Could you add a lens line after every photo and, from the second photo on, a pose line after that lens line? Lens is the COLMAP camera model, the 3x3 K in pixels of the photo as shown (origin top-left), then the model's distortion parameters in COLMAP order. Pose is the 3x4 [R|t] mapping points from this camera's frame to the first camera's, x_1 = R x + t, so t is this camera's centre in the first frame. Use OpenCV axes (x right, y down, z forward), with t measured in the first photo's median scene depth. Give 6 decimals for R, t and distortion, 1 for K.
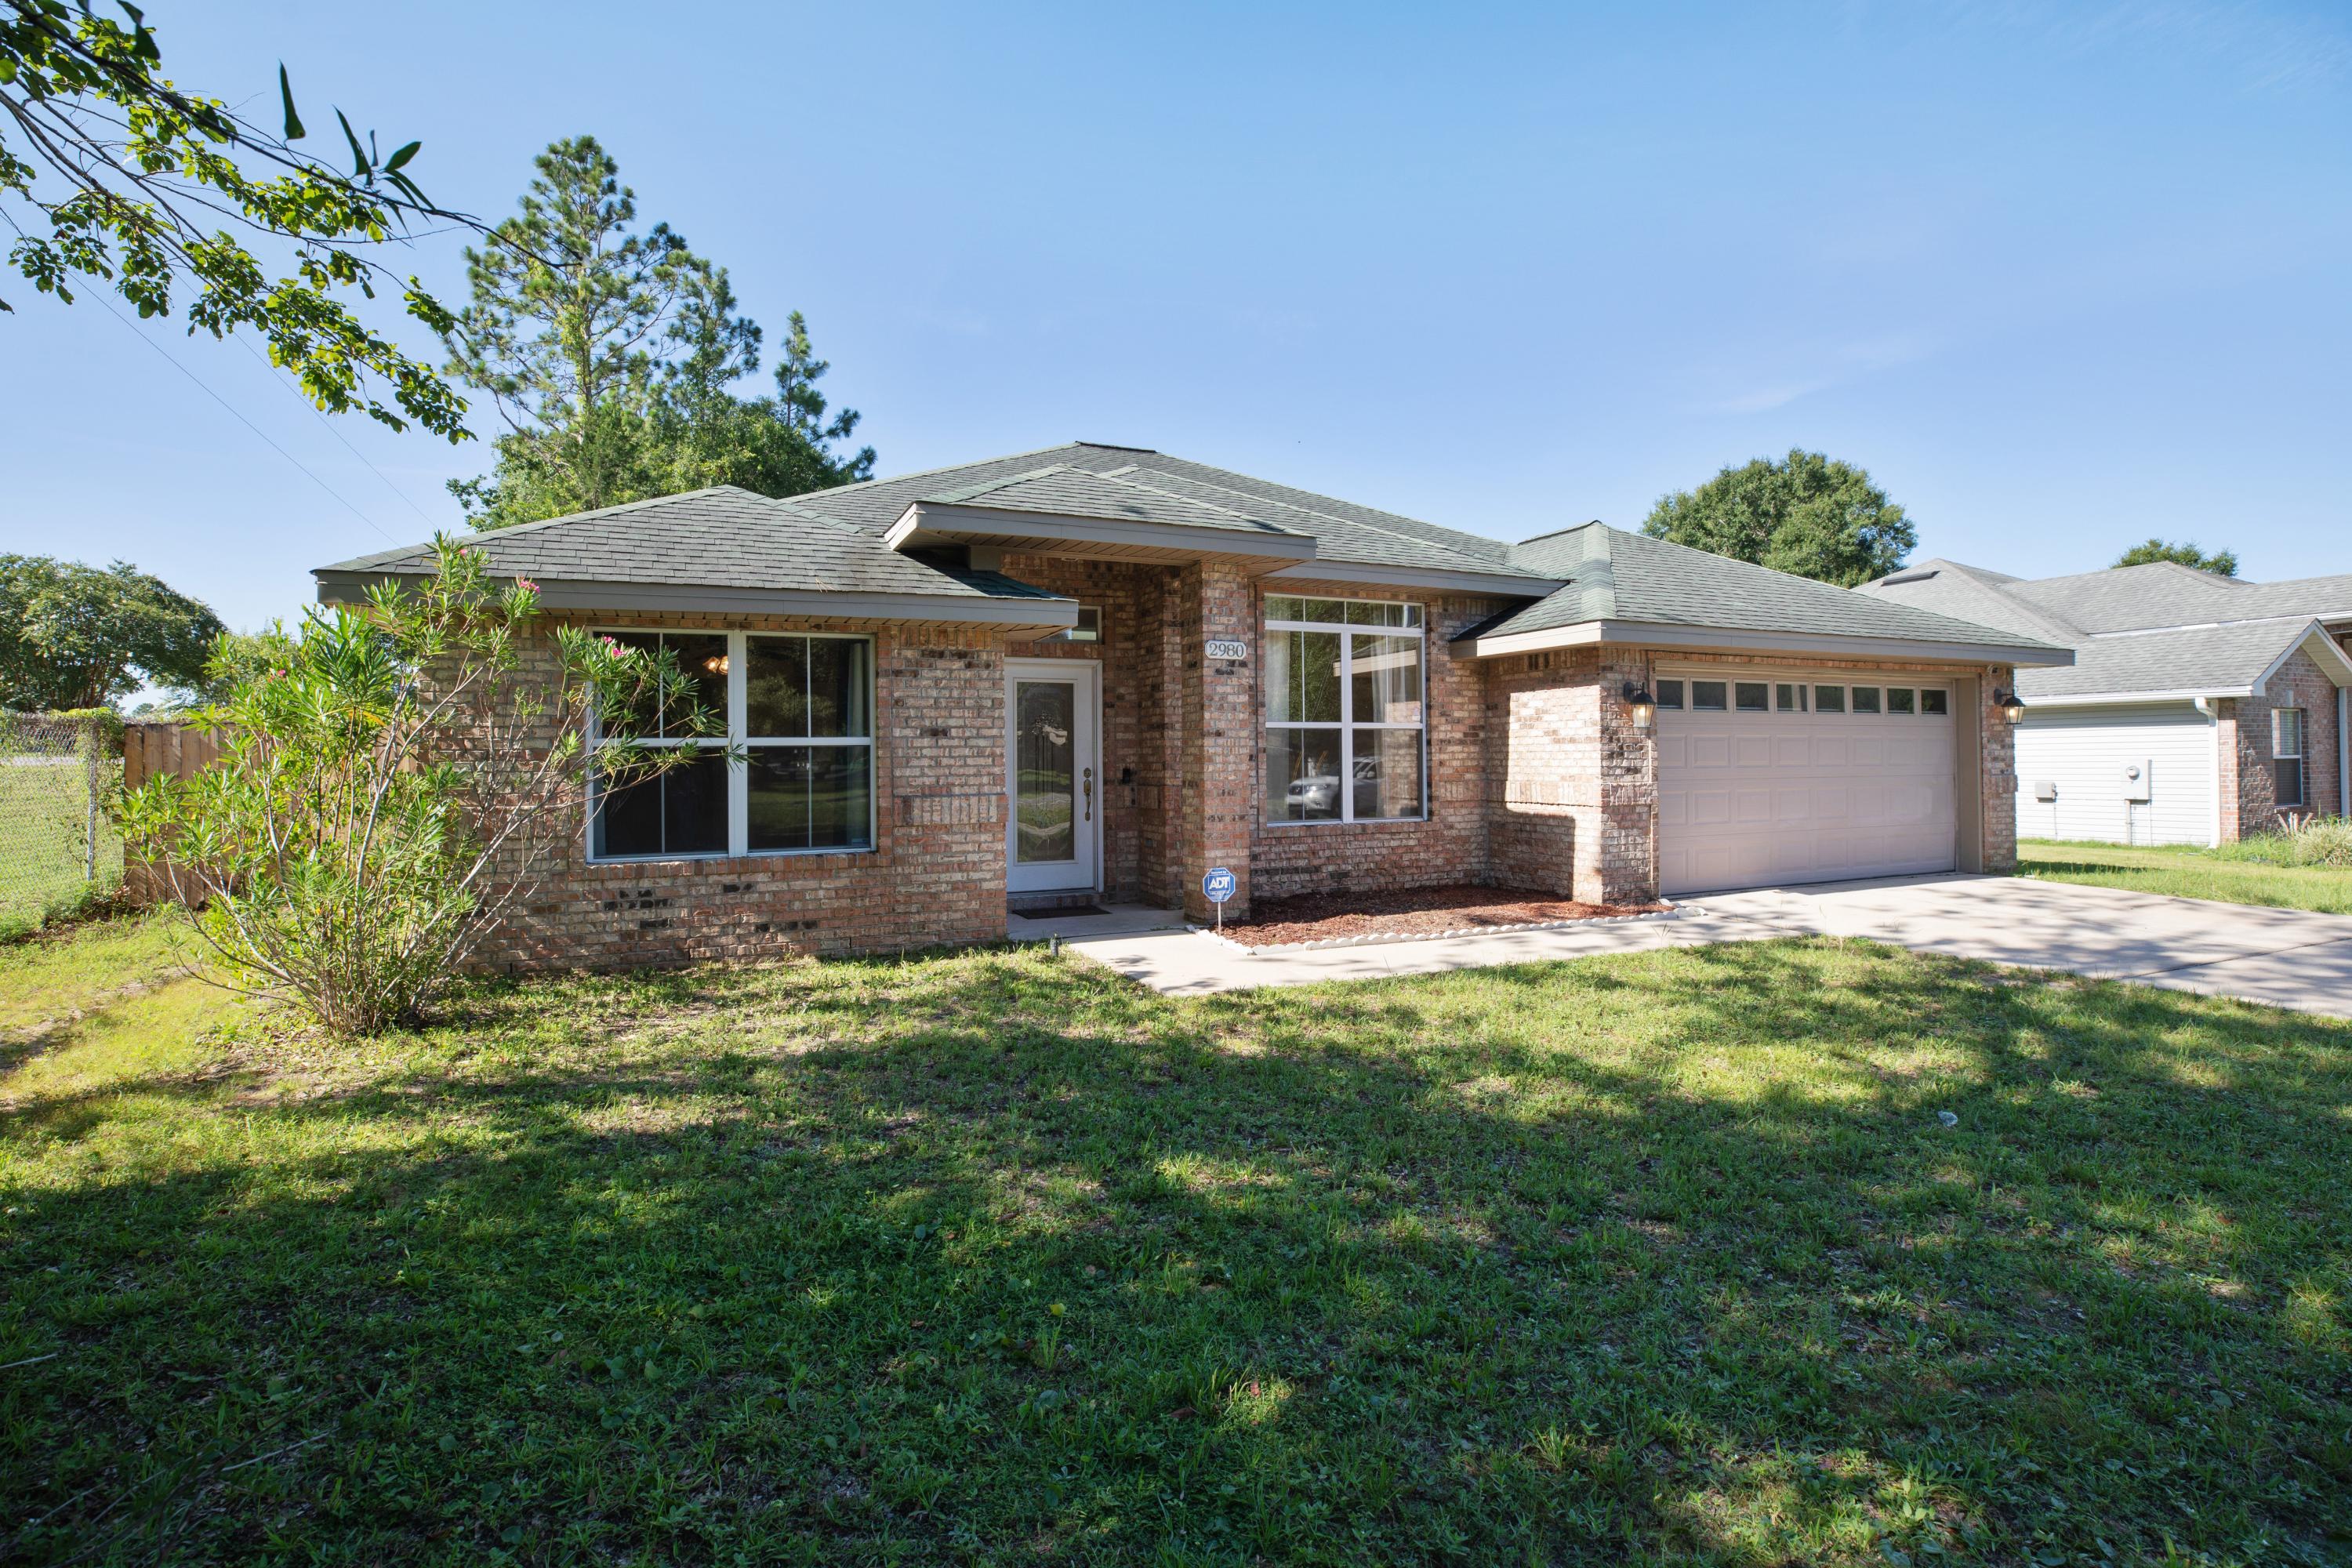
lens RADIAL K [[1064.6, 0, 1169.1], [0, 1064.6, 745.5], [0, 0, 1]] dist [0.009503, -0.002060]
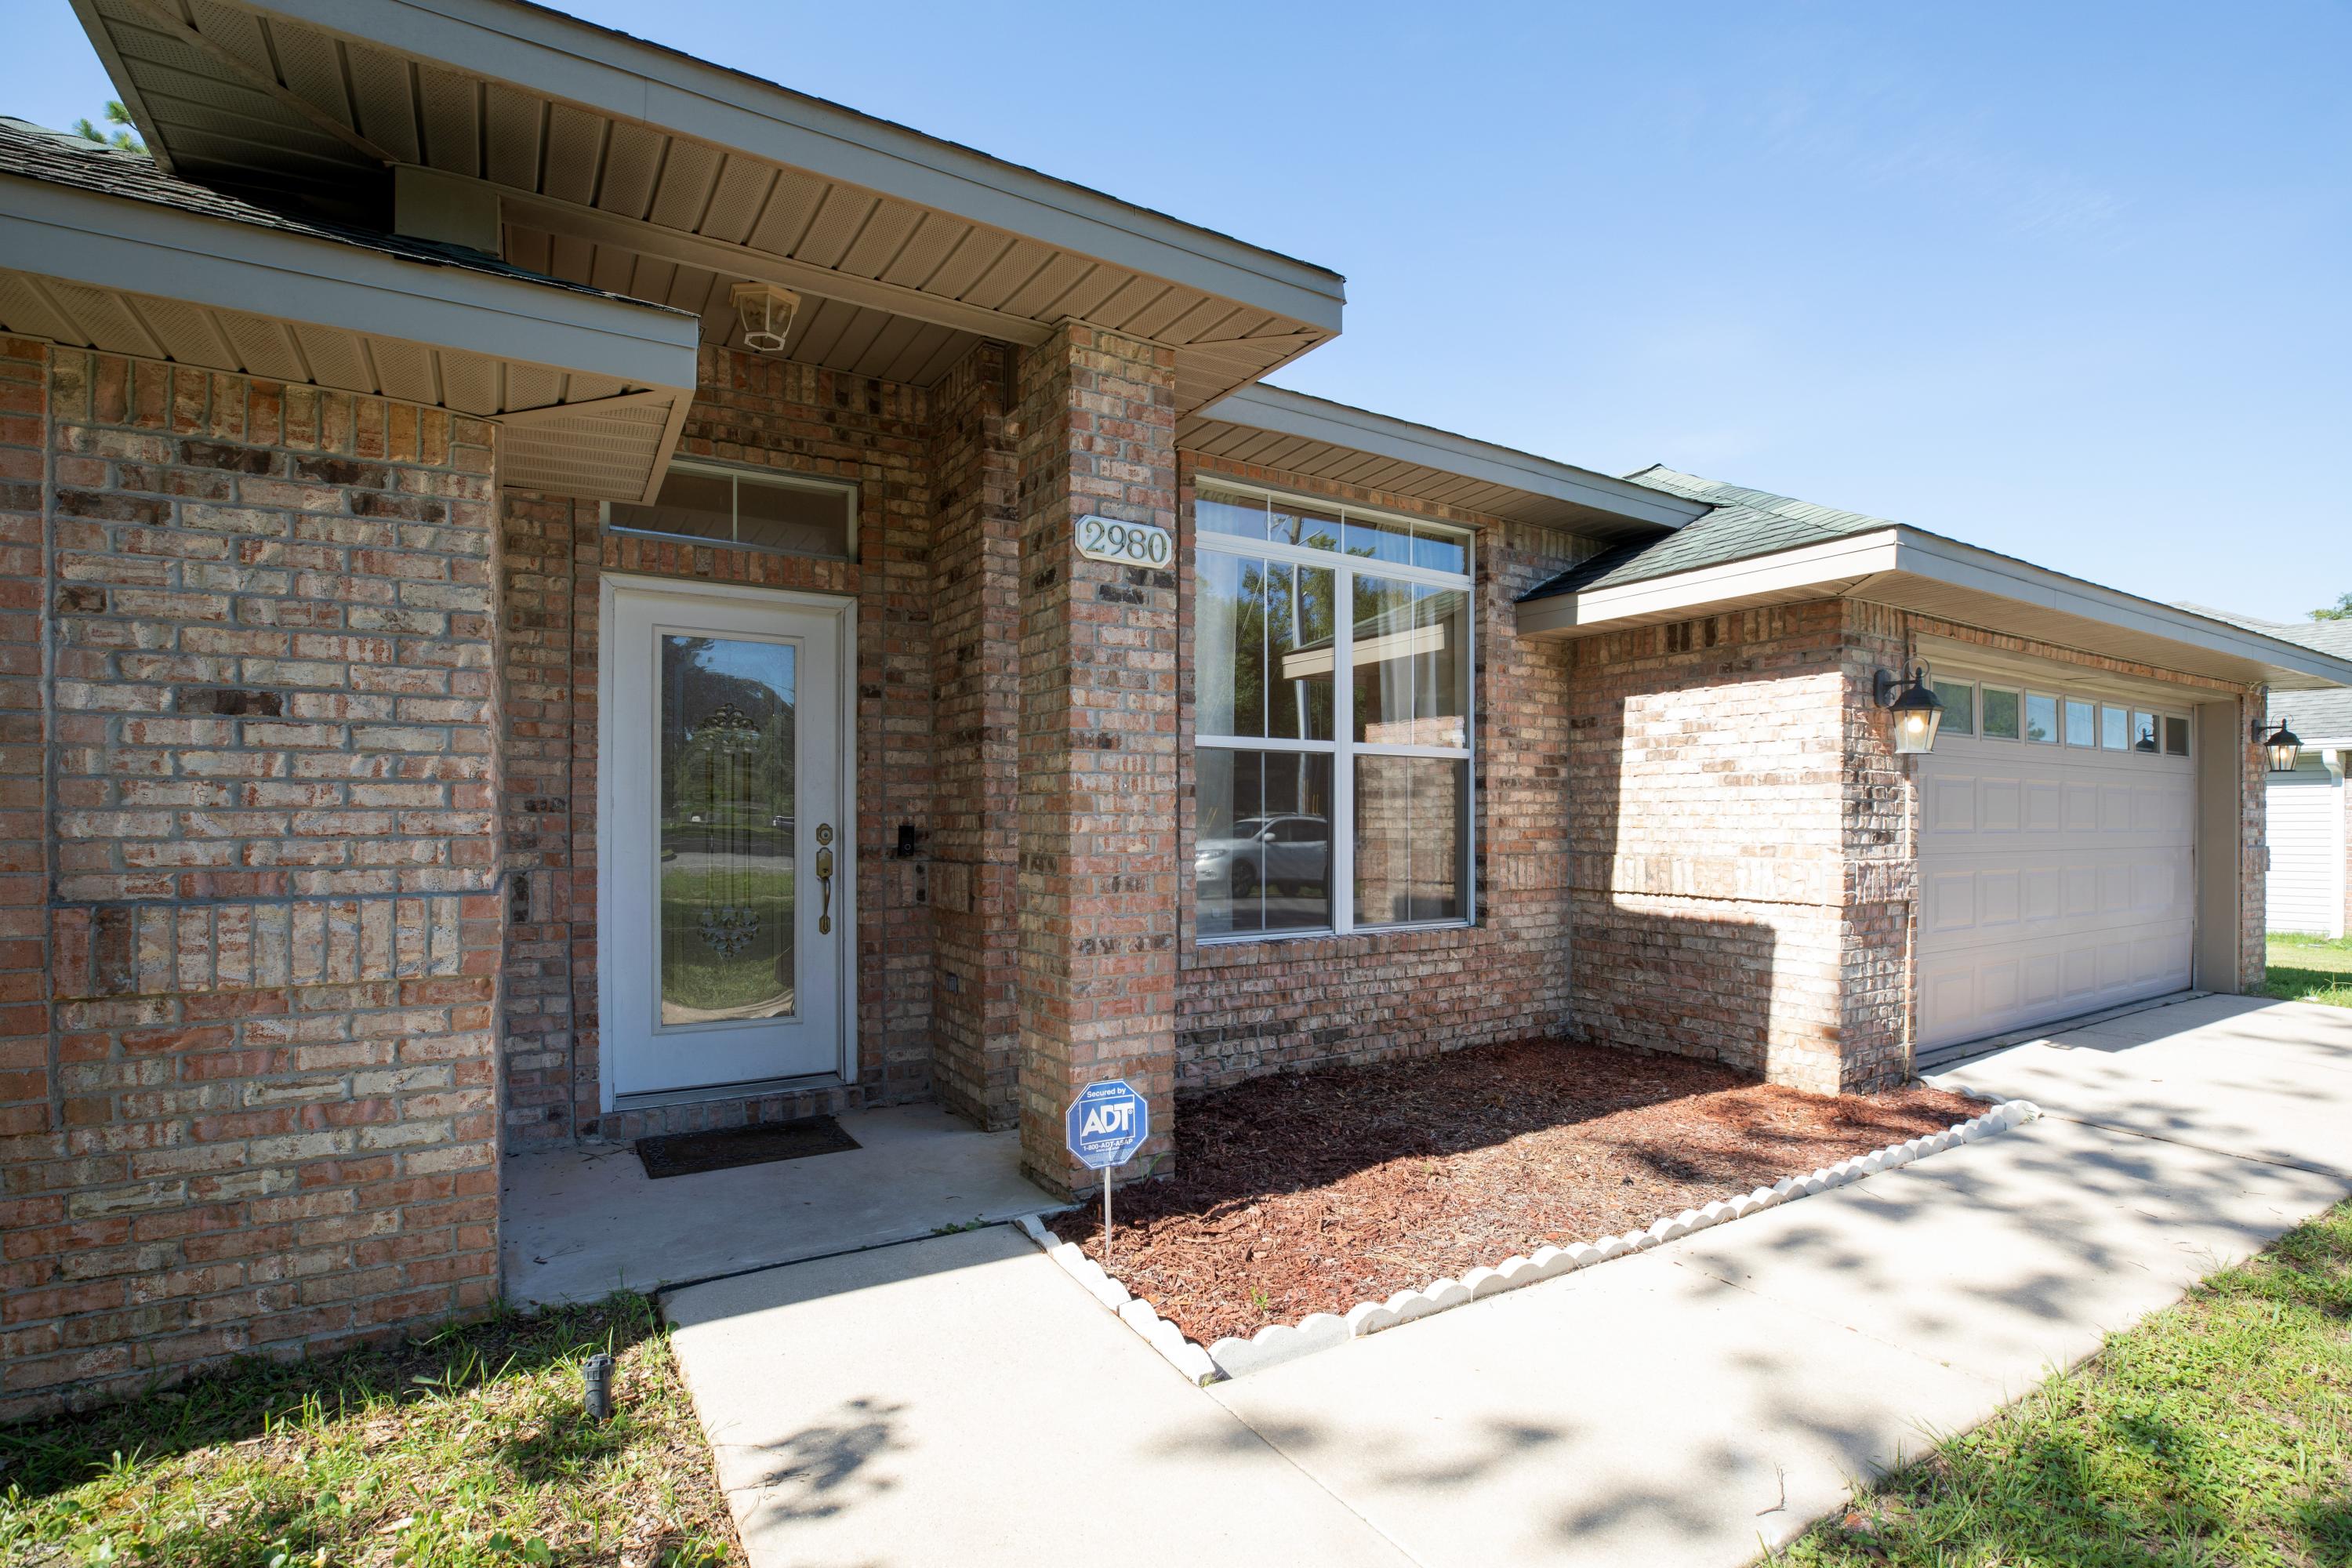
lens RADIAL K [[1064.6, 0, 1146.7], [0, 1064.6, 817.0], [0, 0, 1]] dist [0.009503, -0.002060]
pose [[0.994132, 0.008851, 0.107815, 0.015728], [-0.009488, 0.999940, 0.005393, 0.014179], [-0.107761, -0.006384, 0.994156, 0.518990]]
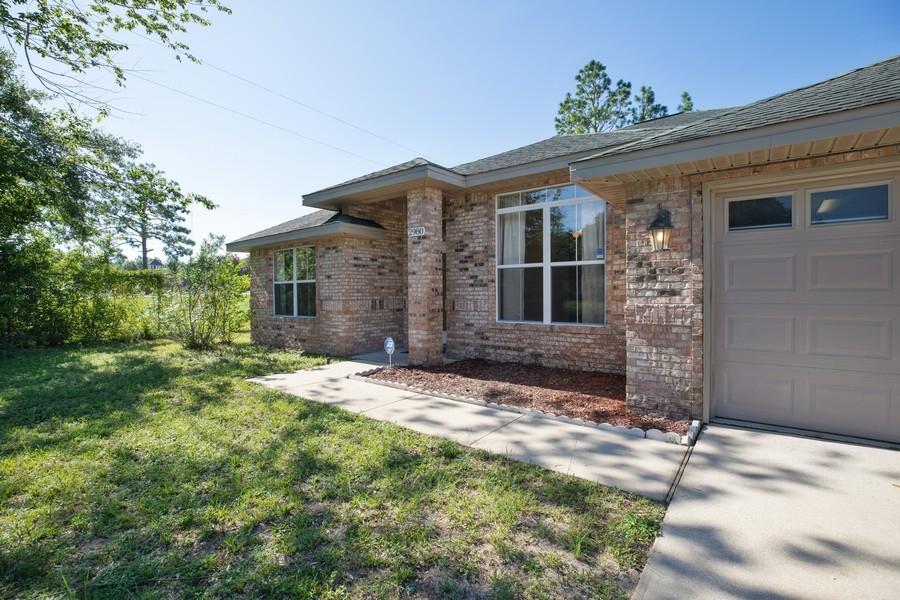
lens RADIAL K [[407.4, 0, 480.8], [0, 407.4, 295.8], [0, 0, 1]] dist [0.009503, -0.002060]
pose [[0.487073, 0.012445, -0.873272, 0.701948], [0.016143, 0.999599, 0.023249, 0.014168], [0.873212, -0.025421, 0.486677, 0.648732]]
